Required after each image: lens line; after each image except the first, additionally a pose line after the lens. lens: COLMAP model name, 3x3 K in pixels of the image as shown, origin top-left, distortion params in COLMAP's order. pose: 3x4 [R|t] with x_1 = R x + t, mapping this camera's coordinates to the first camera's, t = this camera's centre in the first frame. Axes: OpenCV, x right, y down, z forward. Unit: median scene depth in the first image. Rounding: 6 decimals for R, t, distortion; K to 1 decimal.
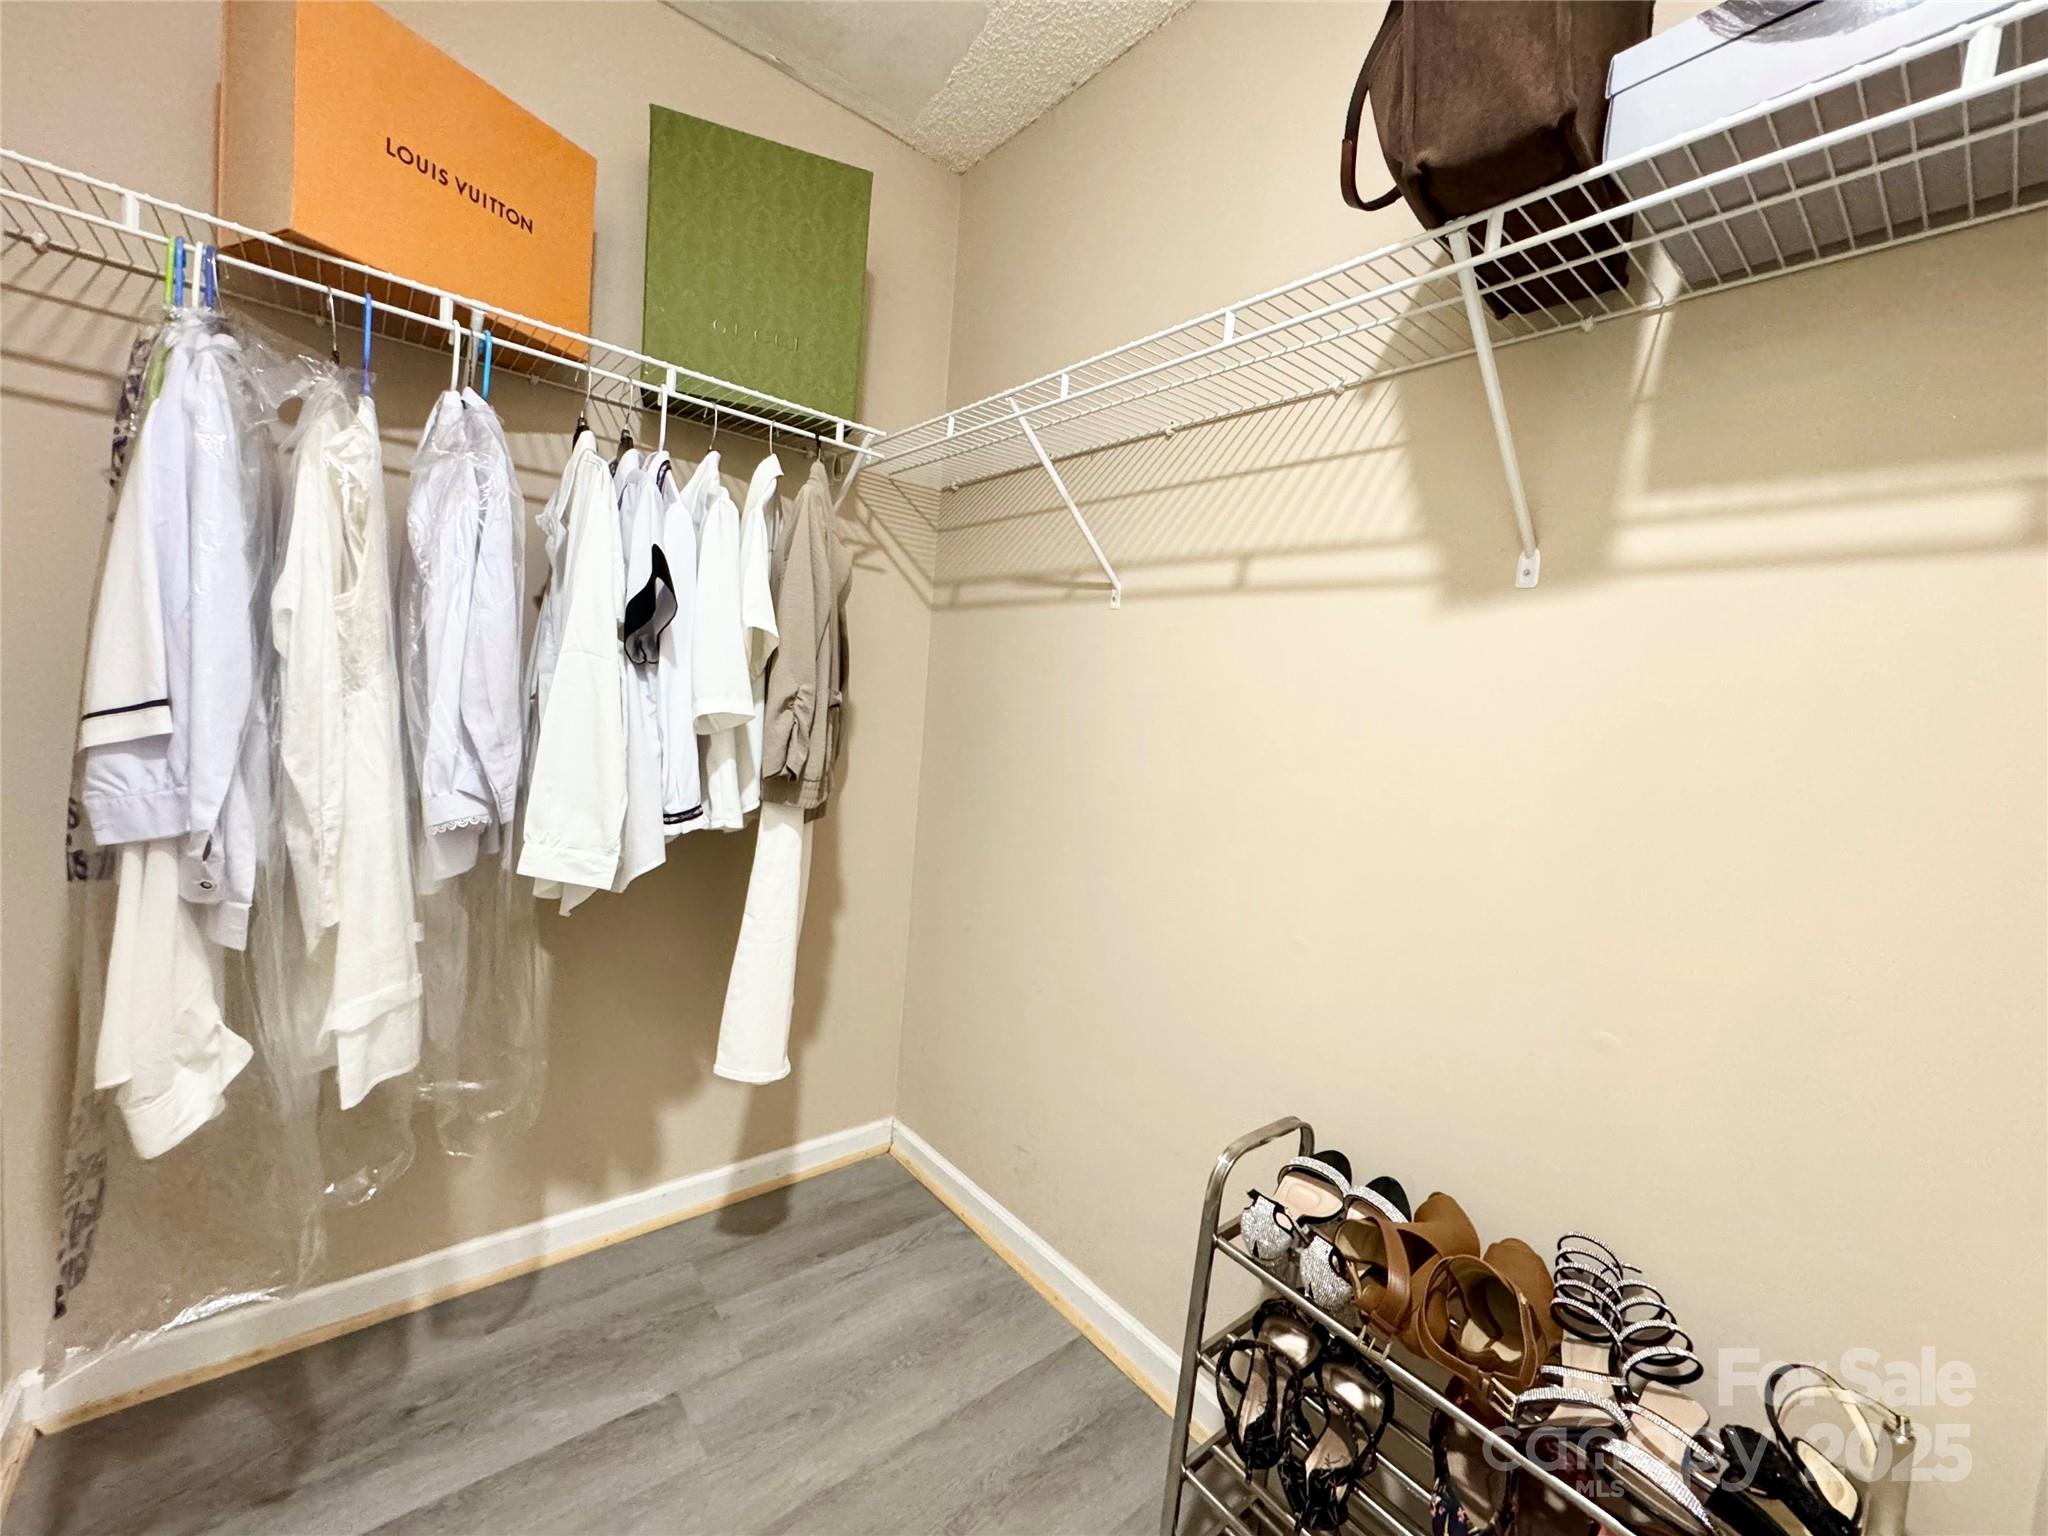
lens RADIAL K [[817.7, 0, 1020.9], [0, 817.7, 775.8], [0, 0, 1]] dist [-0.003337, 0.000524]
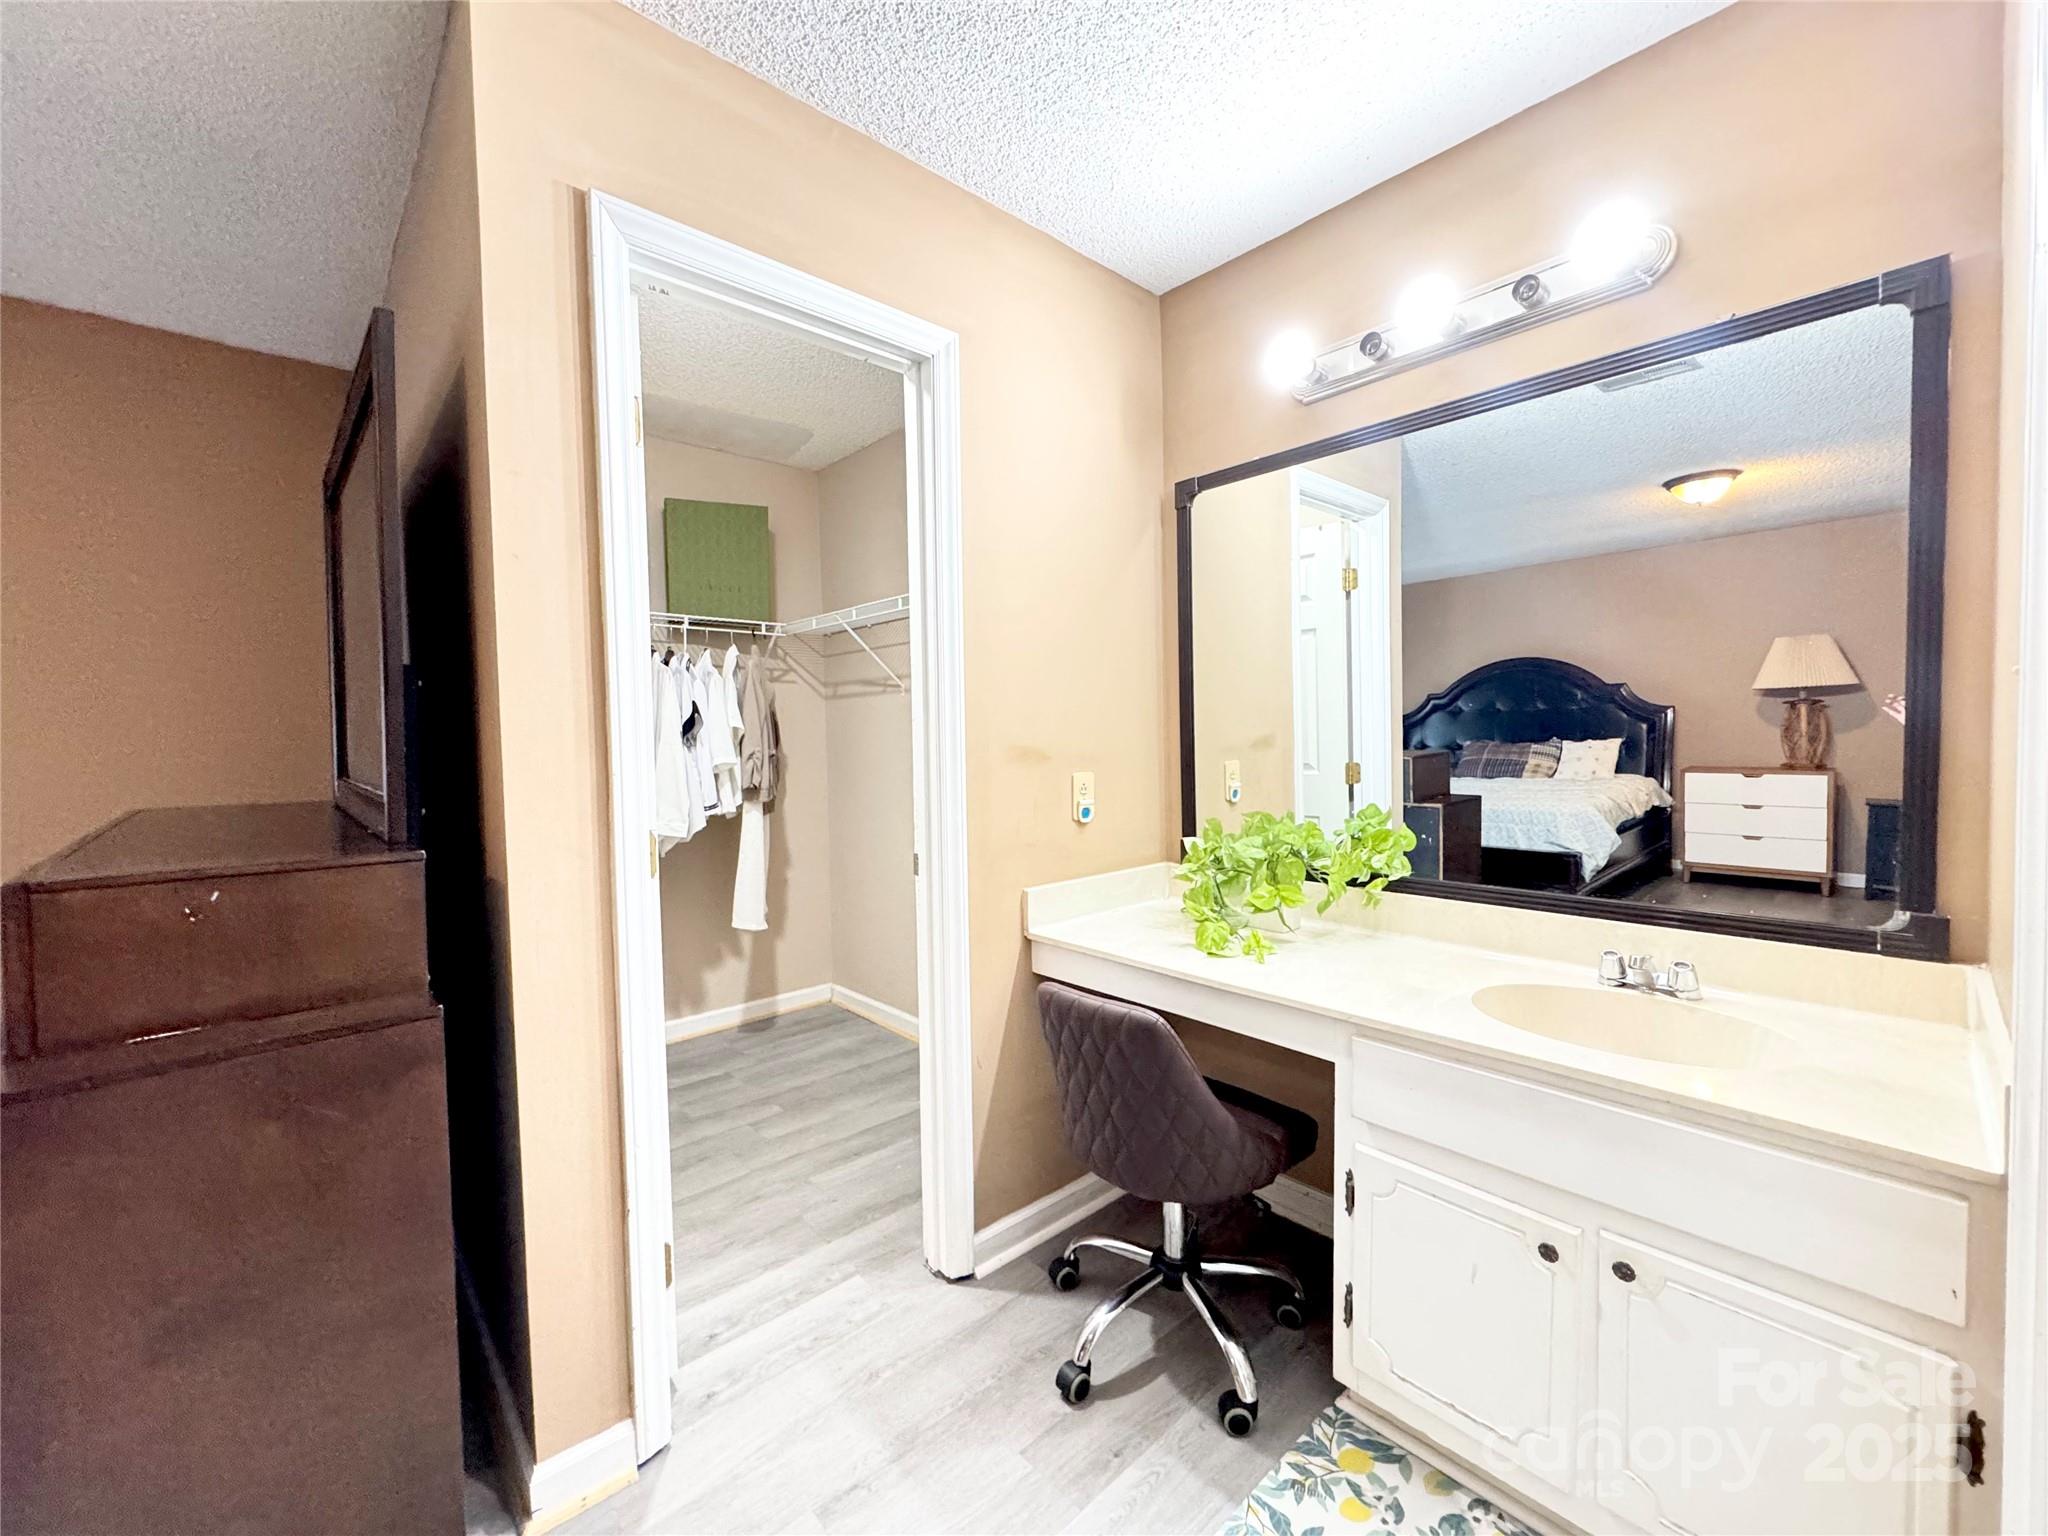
lens RADIAL K [[817.7, 0, 1018.6], [0, 817.7, 760.9], [0, 0, 1]] dist [-0.003337, 0.000524]
pose [[0.993479, -0.107373, 0.038349, 0.317578], [0.109386, 0.992479, -0.054954, 0.111980], [-0.032160, 0.058790, 0.997752, -1.118241]]
